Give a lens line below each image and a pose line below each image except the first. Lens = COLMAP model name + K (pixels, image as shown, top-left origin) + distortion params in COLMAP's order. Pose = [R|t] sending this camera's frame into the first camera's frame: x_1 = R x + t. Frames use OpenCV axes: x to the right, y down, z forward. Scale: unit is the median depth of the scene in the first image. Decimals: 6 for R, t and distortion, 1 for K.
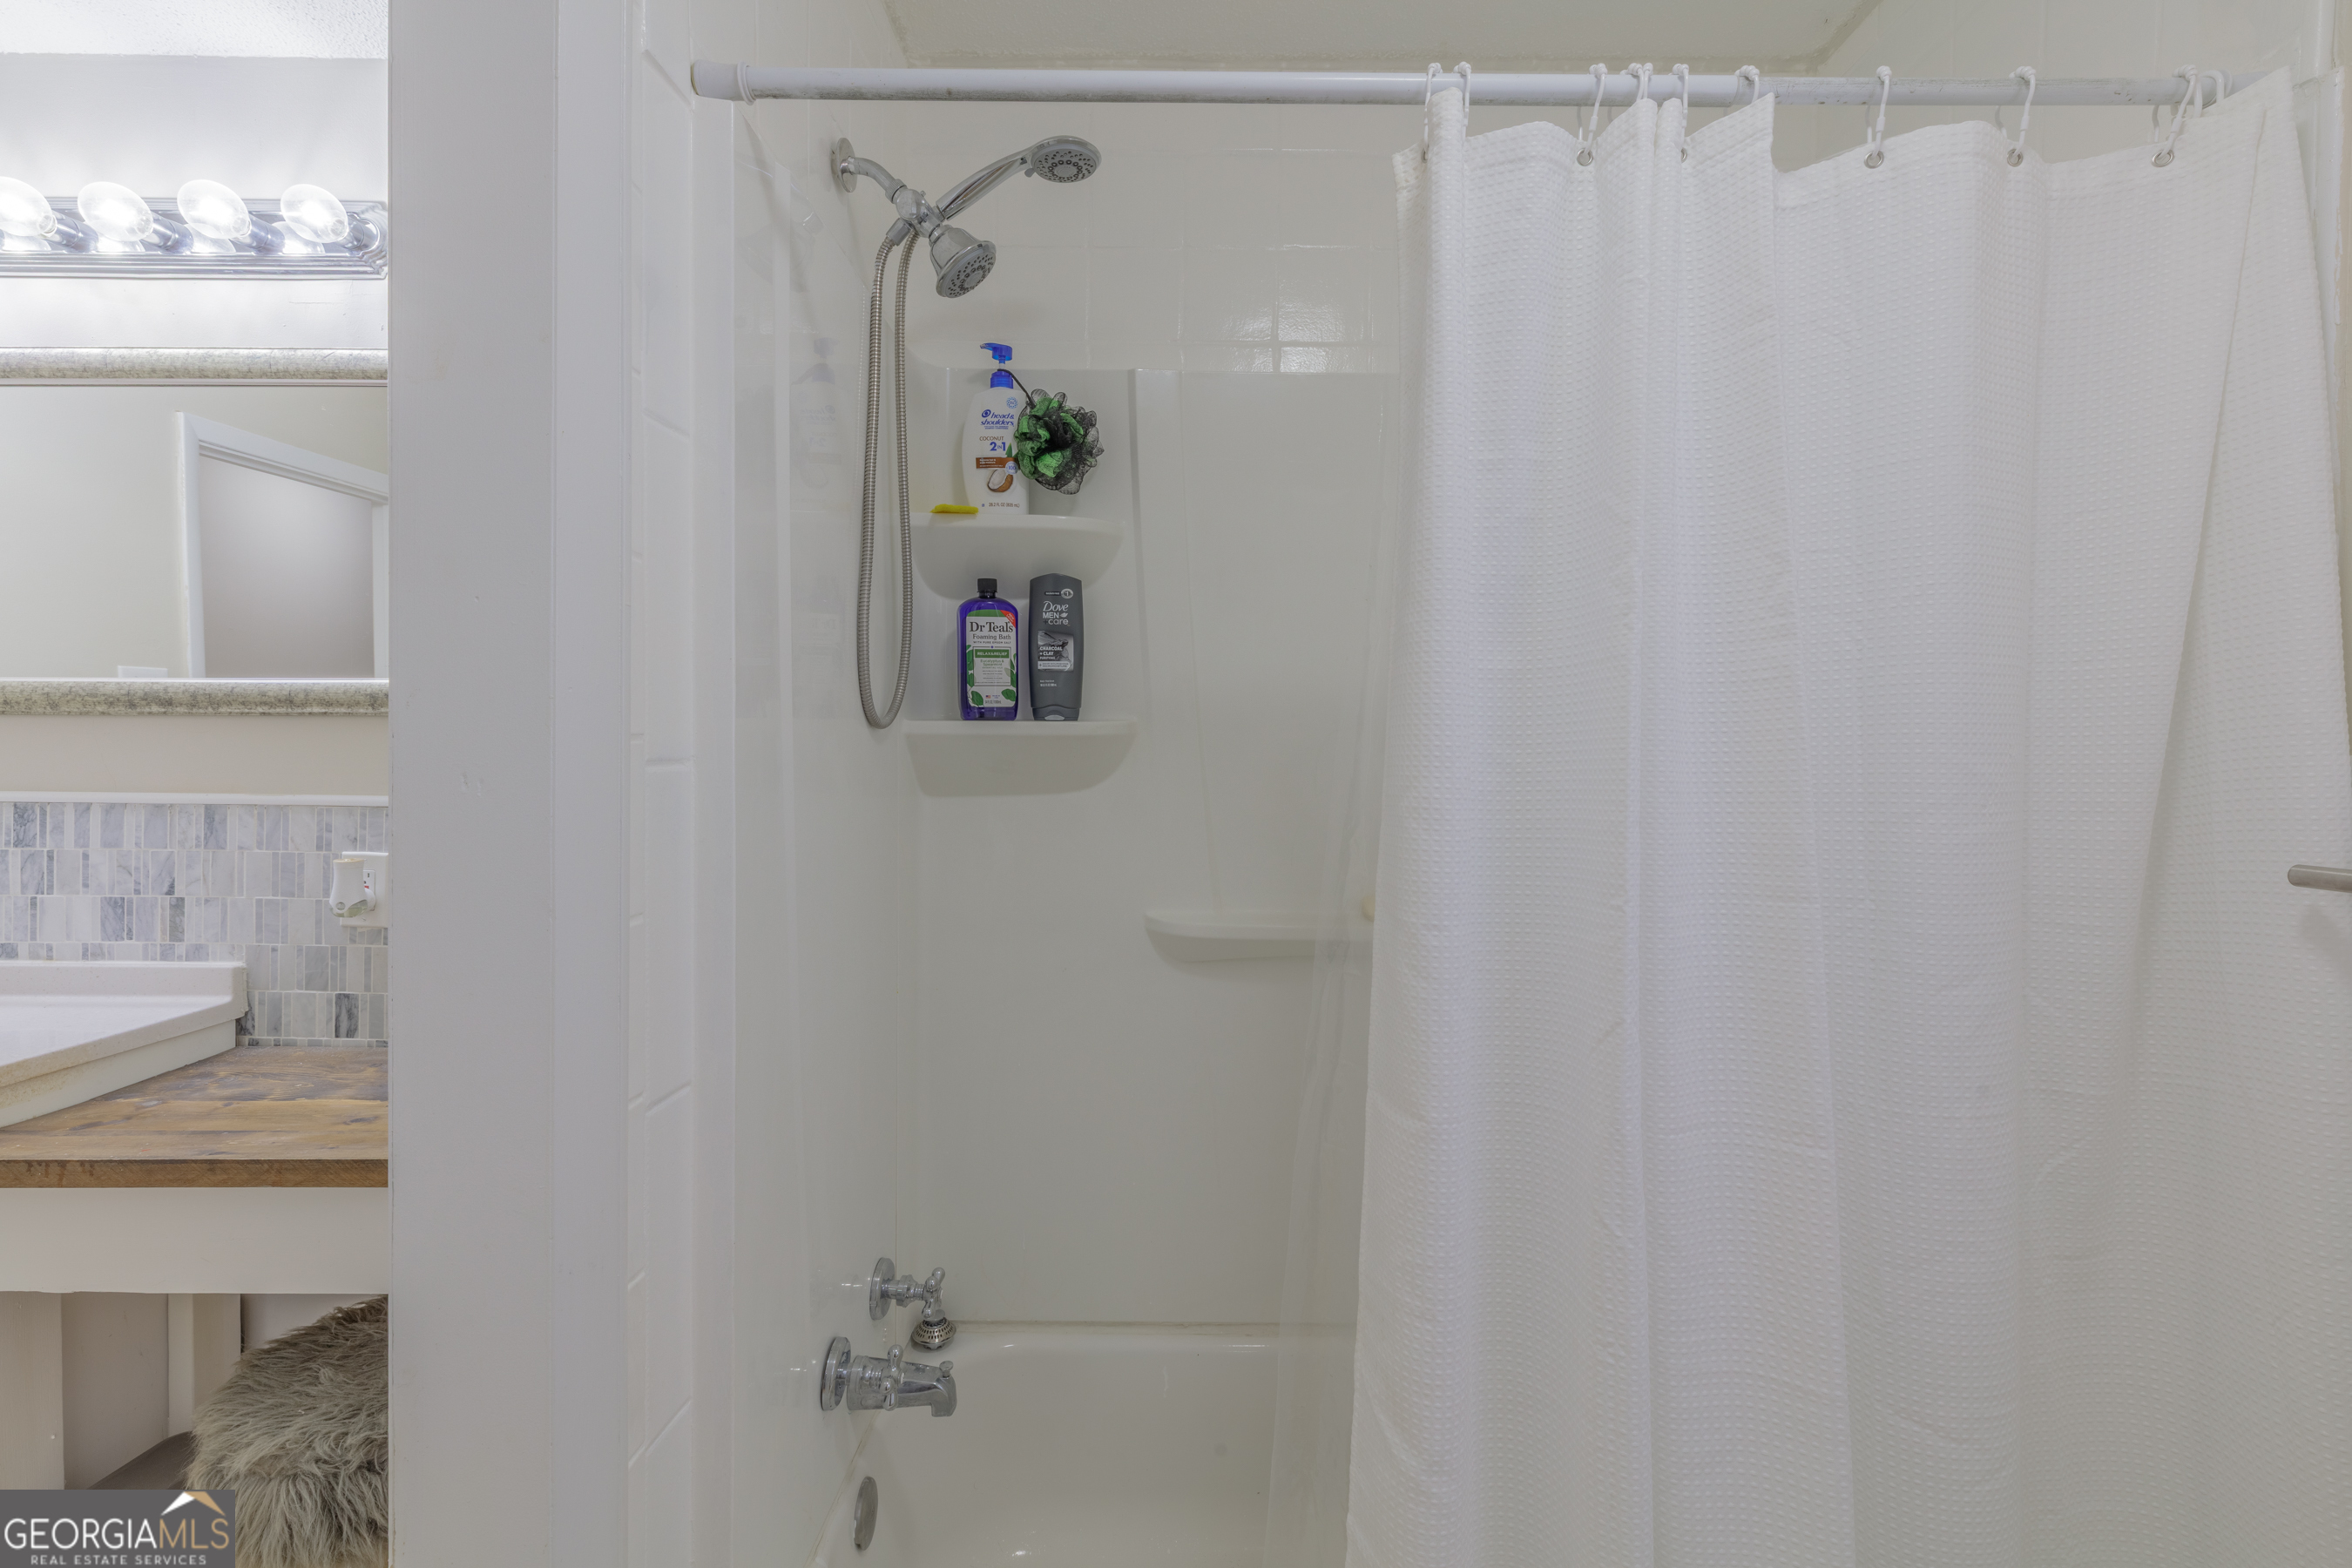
lens RADIAL K [[1065.6, 0, 1202.7], [0, 1065.6, 776.9], [0, 0, 1]] dist [0.003462, 0.000154]
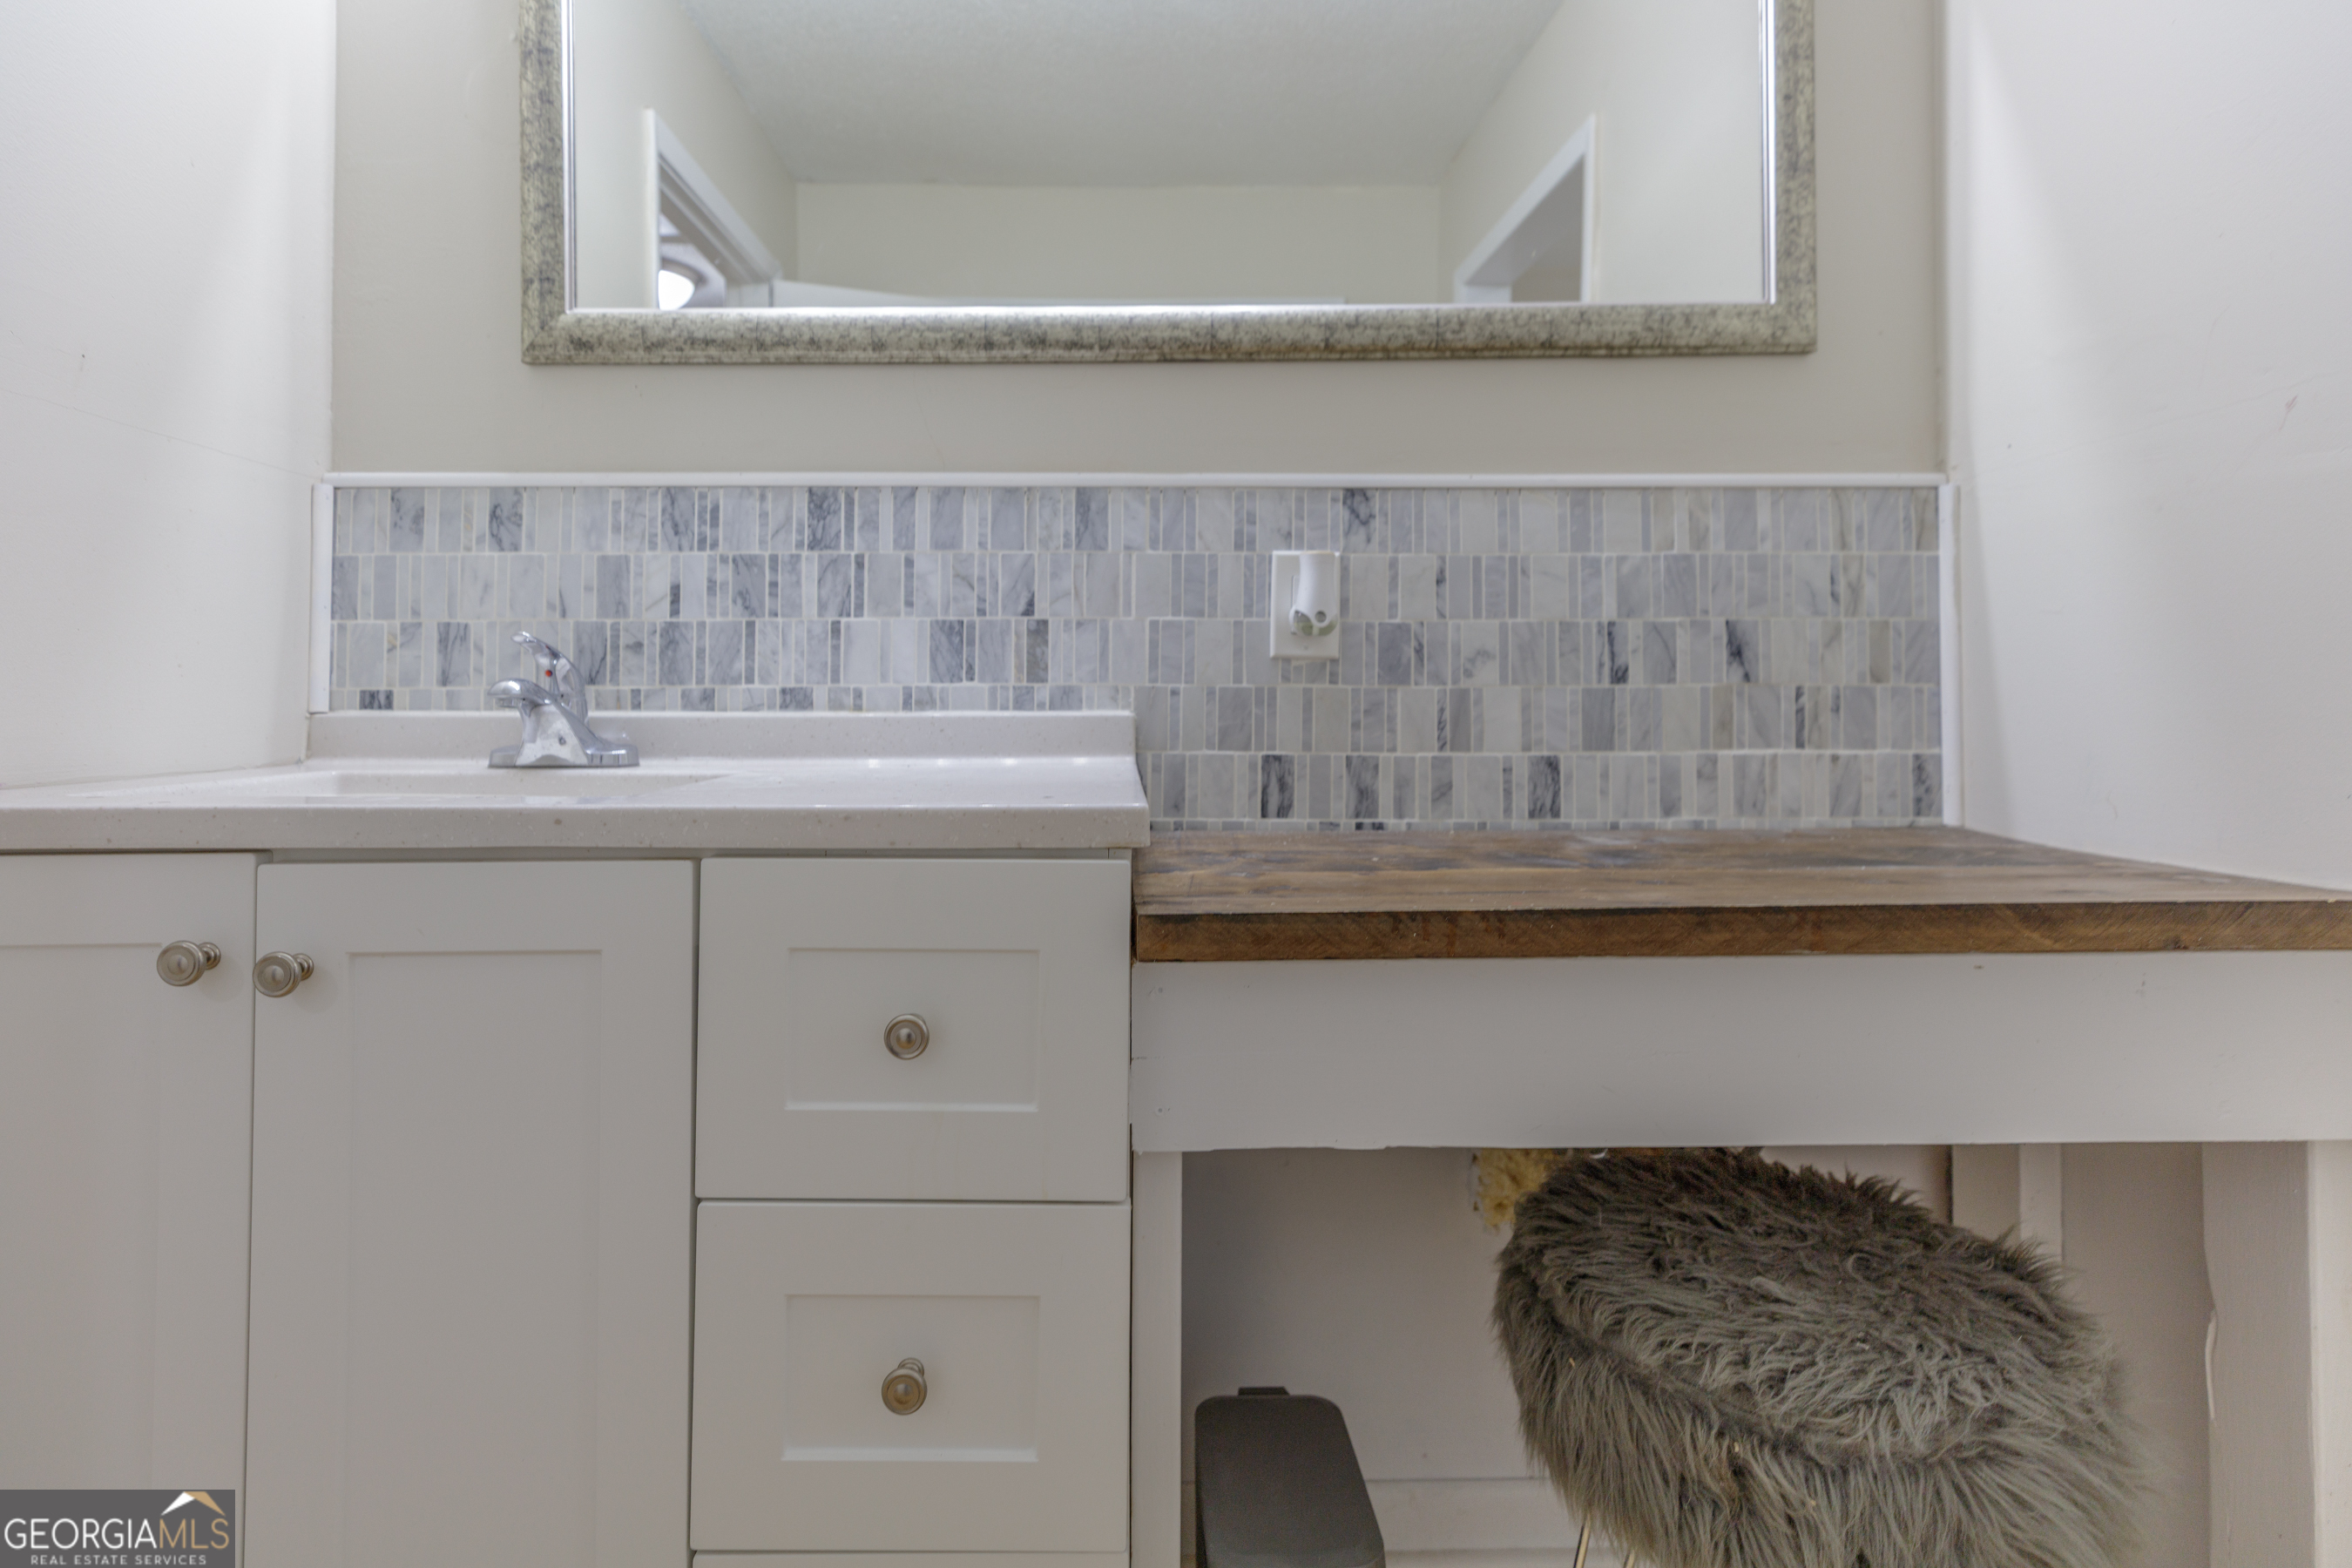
lens RADIAL K [[1079.0, 0, 1120.2], [0, 1079.0, 685.7], [0, 0, 1]] dist [0.008677, 0.000340]
pose [[0.999859, -0.013534, 0.009909, -0.961116], [0.013964, 0.998905, -0.044651, 0.198497], [-0.009294, 0.044783, 0.998954, 0.309850]]
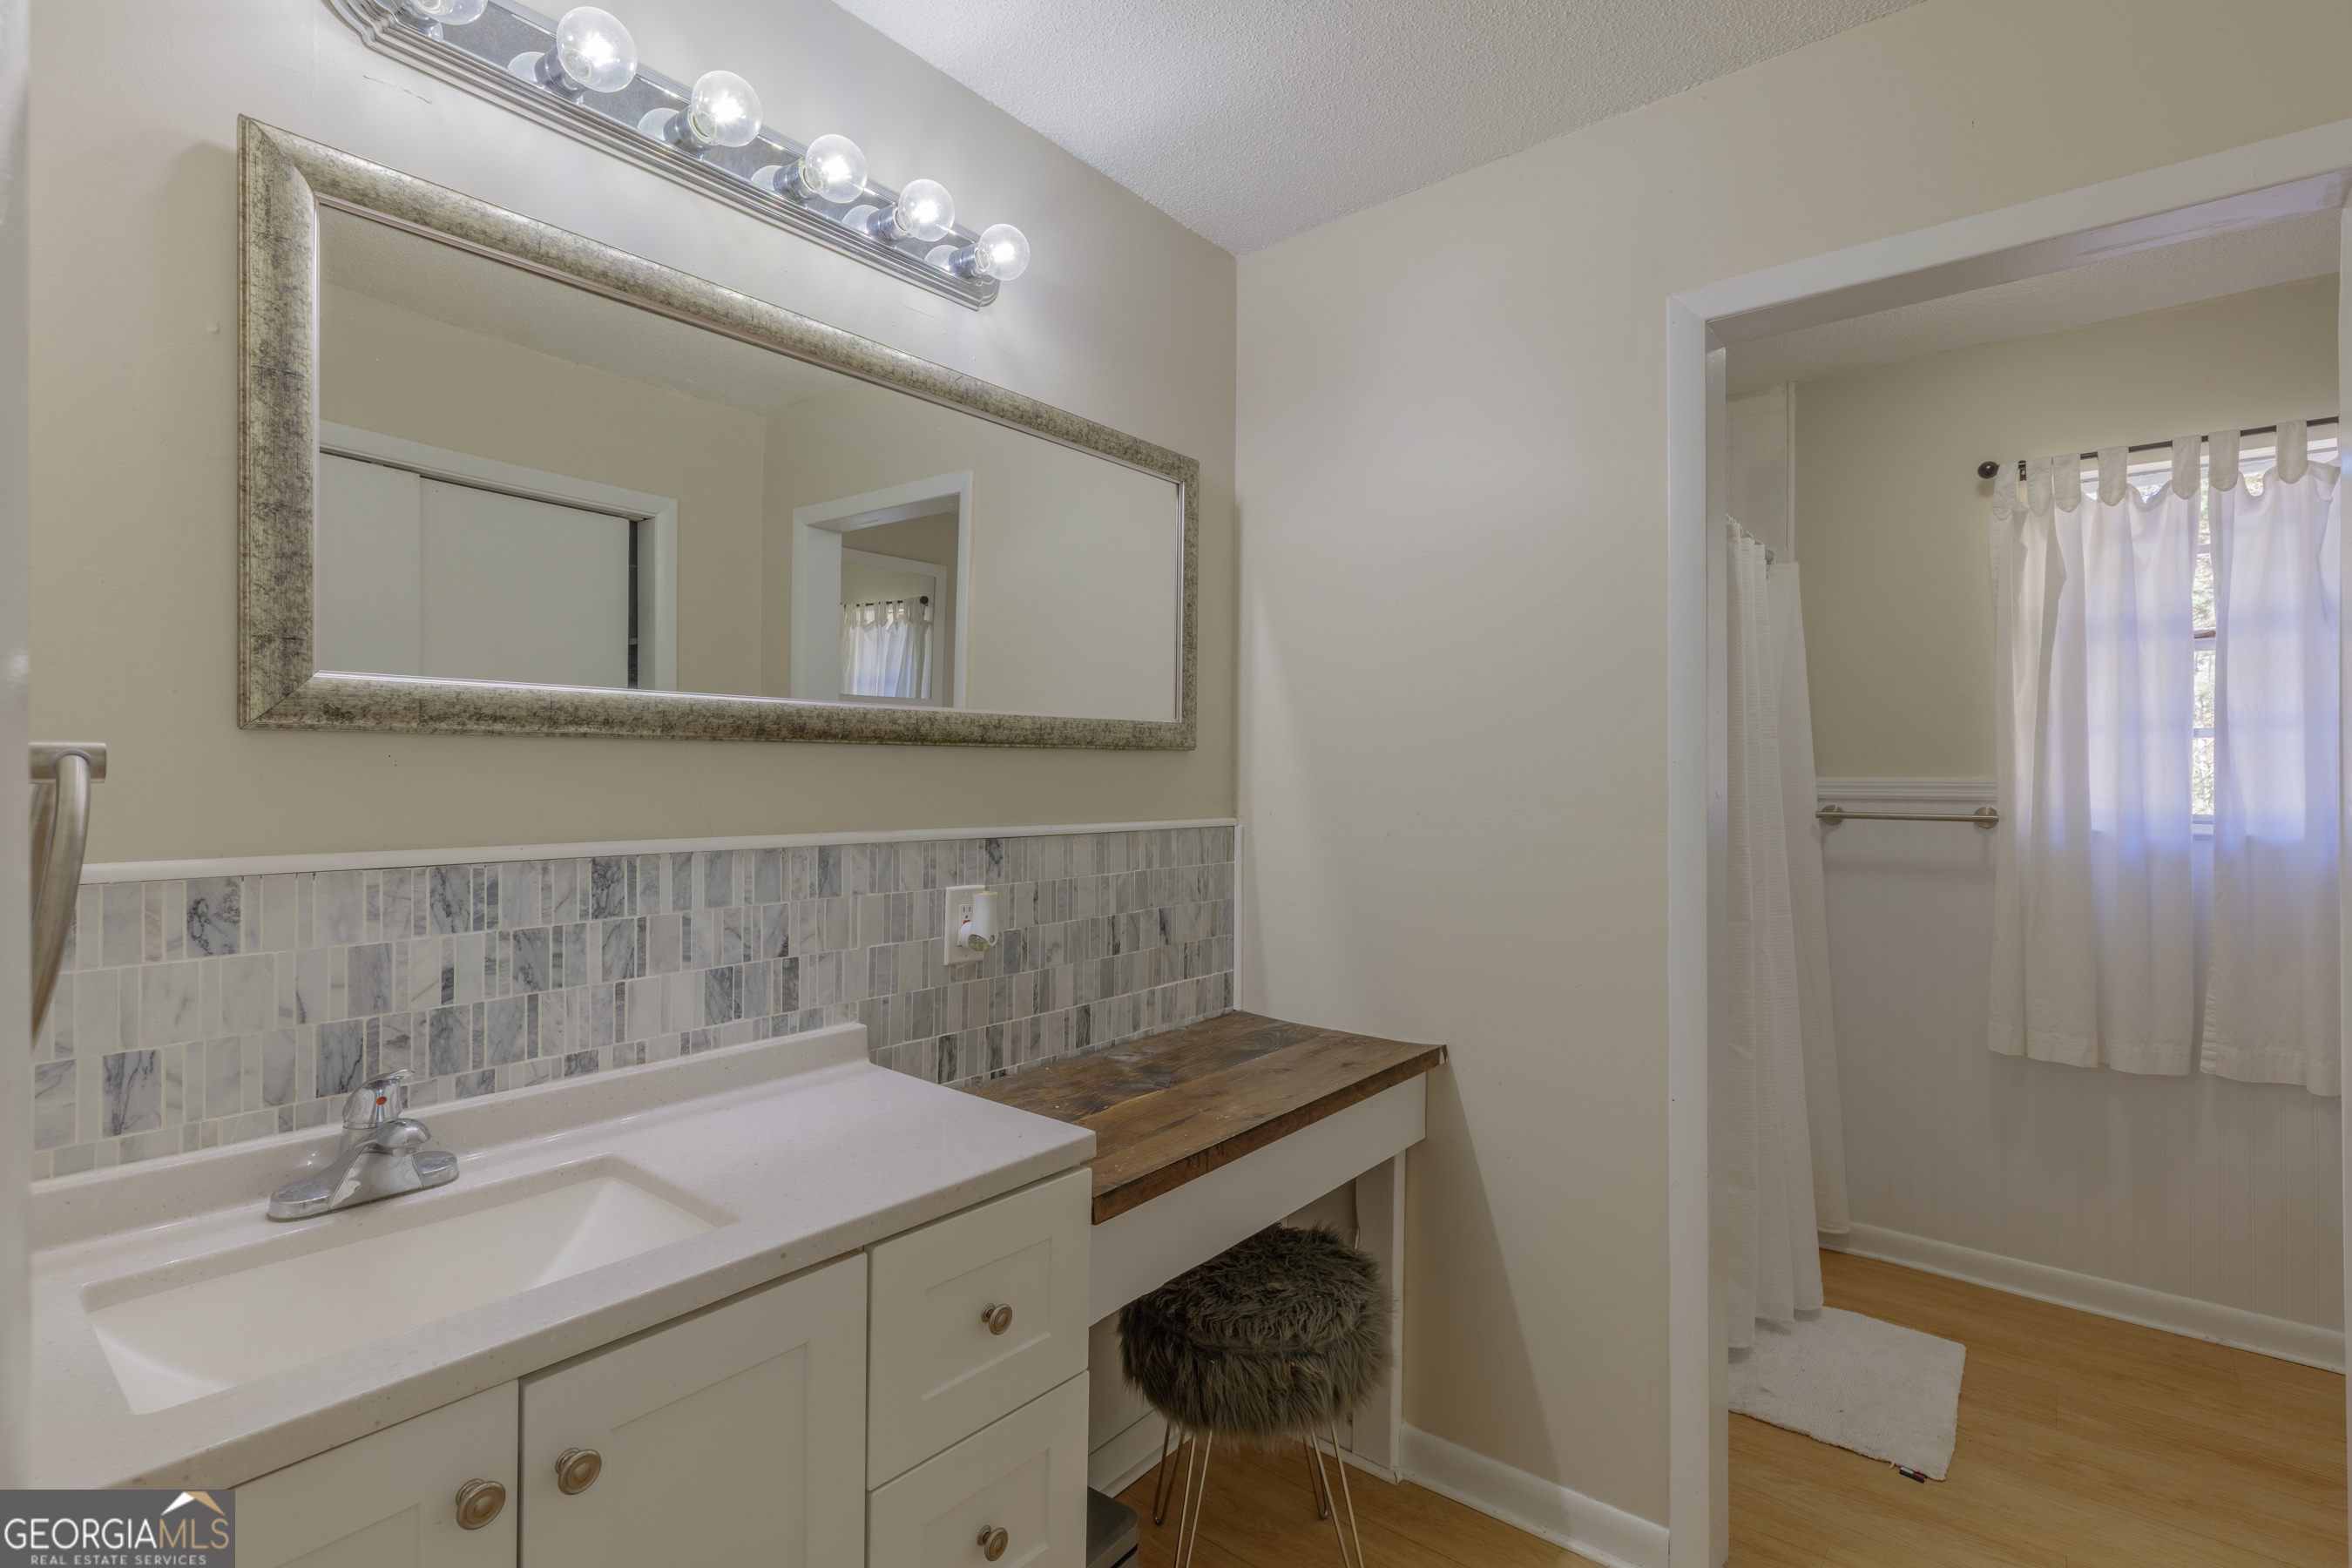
lens RADIAL K [[1100.1, 0, 1185.4], [0, 1100.1, 779.0], [0, 0, 1]] dist [0.003935, 0.000166]
pose [[0.625136, -0.007767, 0.780477, -1.518324], [0.022795, 0.999706, -0.008309, -0.015189], [-0.780183, 0.022985, 0.625129, 0.220774]]
